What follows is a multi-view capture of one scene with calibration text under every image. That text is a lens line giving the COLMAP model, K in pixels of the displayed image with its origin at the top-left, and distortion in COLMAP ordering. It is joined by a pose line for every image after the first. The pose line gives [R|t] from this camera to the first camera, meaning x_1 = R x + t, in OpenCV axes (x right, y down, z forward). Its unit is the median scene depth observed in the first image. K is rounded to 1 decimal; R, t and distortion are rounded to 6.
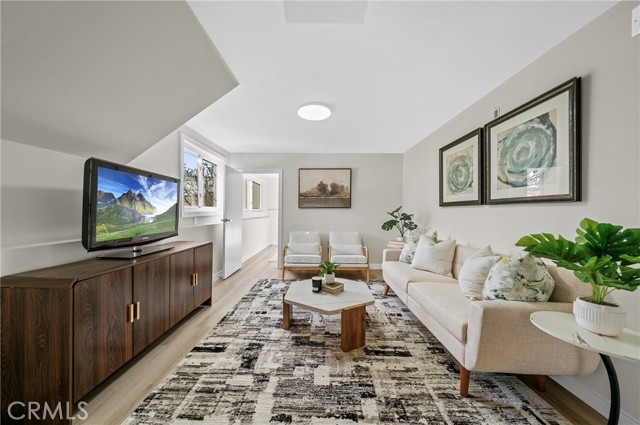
lens RADIAL K [[221.4, 0, 320.0], [0, 221.4, 212.5], [0, 0, 1]] dist [0.000031, 0.000027]
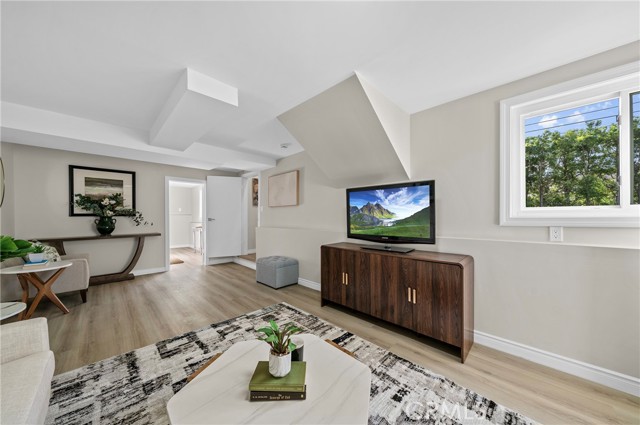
lens RADIAL K [[221.4, 0, 320.0], [0, 221.4, 212.5], [0, 0, 1]] dist [0.000031, 0.000027]
pose [[-0.705731, -0.006823, -0.708447, 0.374583], [0.006578, 0.999847, -0.016182, -0.012597], [0.708449, -0.016080, -0.705578, 1.668600]]
